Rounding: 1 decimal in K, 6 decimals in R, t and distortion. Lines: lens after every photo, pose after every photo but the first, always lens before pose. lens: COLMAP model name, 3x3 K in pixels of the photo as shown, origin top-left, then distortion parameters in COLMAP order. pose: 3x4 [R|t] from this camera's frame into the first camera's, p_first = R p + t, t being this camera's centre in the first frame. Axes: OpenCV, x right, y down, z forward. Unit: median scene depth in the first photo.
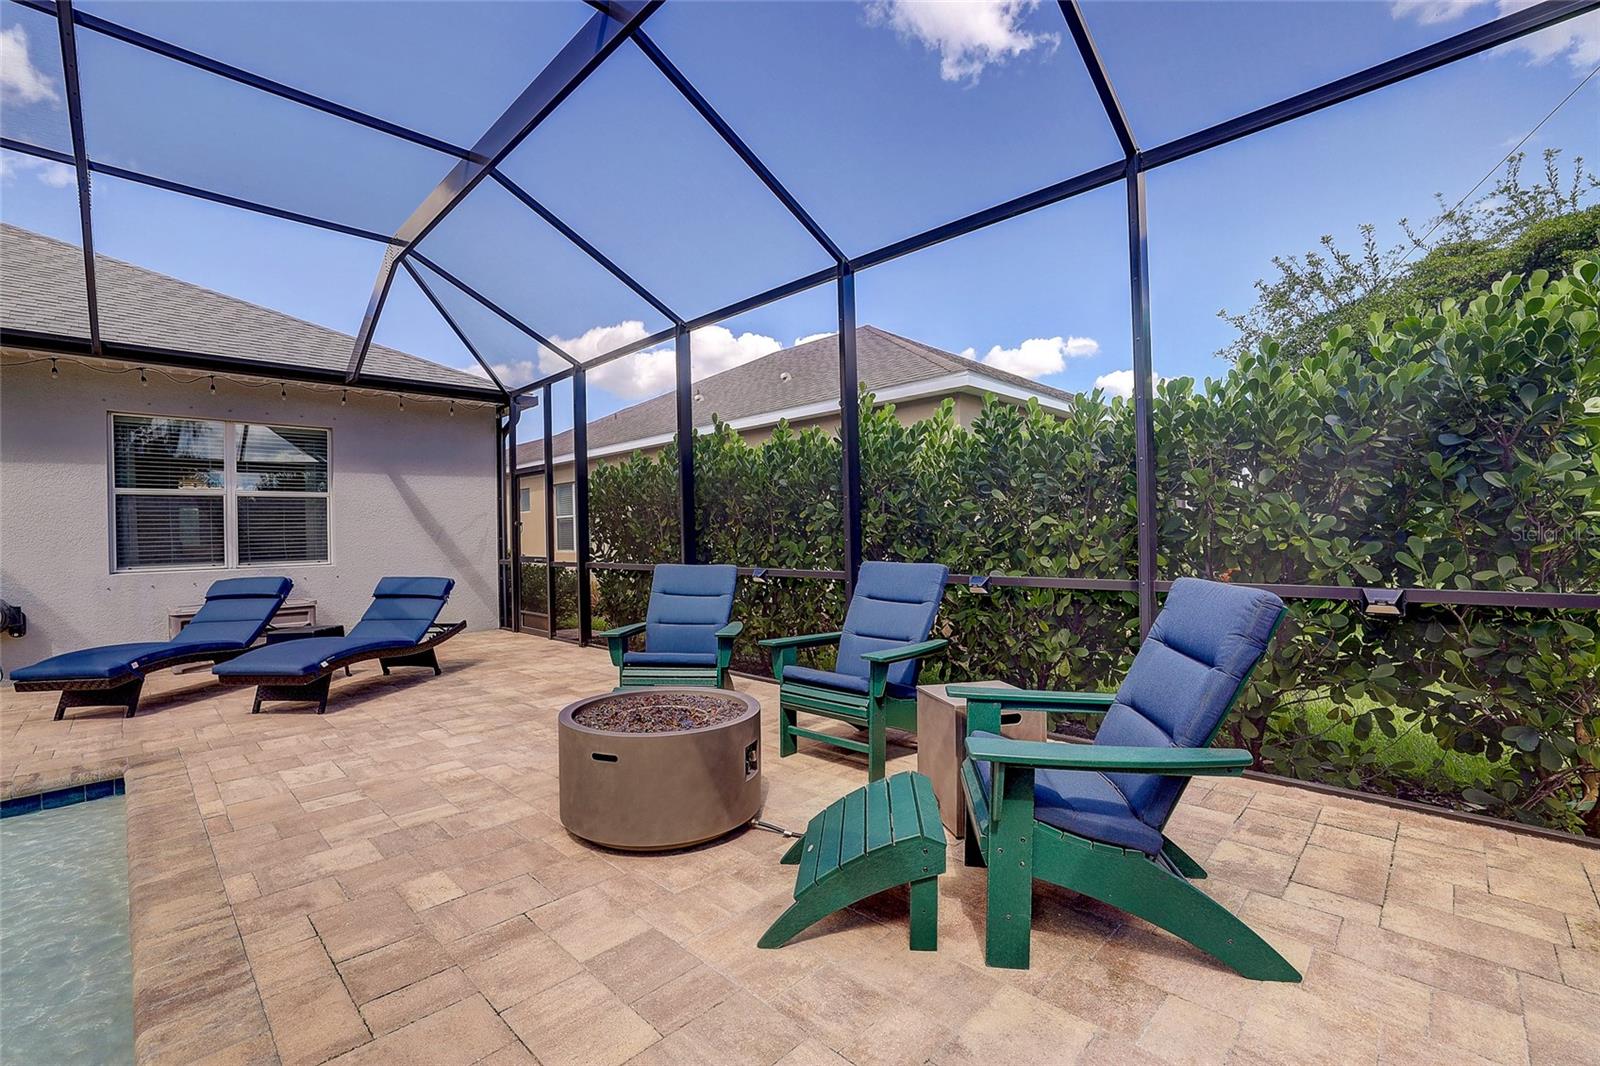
lens RADIAL K [[688.8, 0, 789.3], [0, 688.8, 531.9], [0, 0, 1]] dist [-0.028123, 0.010467]
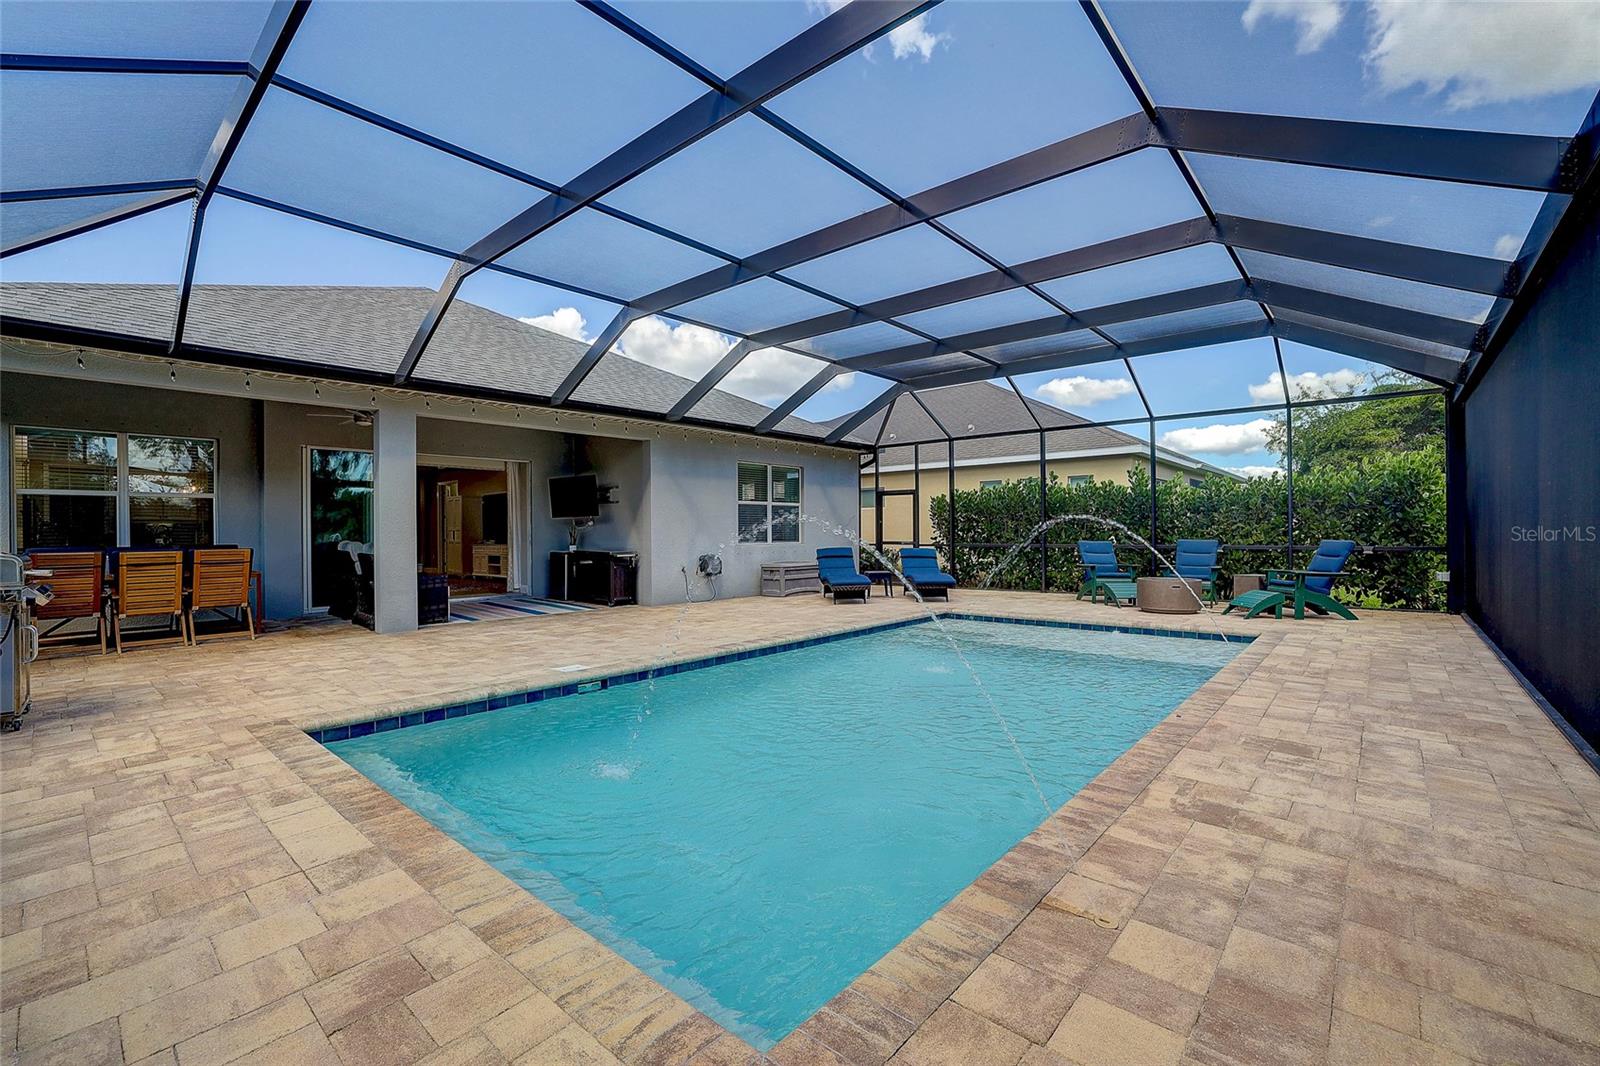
lens RADIAL K [[688.8, 0, 793.4], [0, 688.8, 533.7], [0, 0, 1]] dist [-0.028123, 0.010467]
pose [[0.997946, 0.014066, 0.062504, -1.457536], [-0.014180, 0.999899, 0.001377, 0.036032], [-0.062478, -0.002261, 0.998044, -1.459090]]
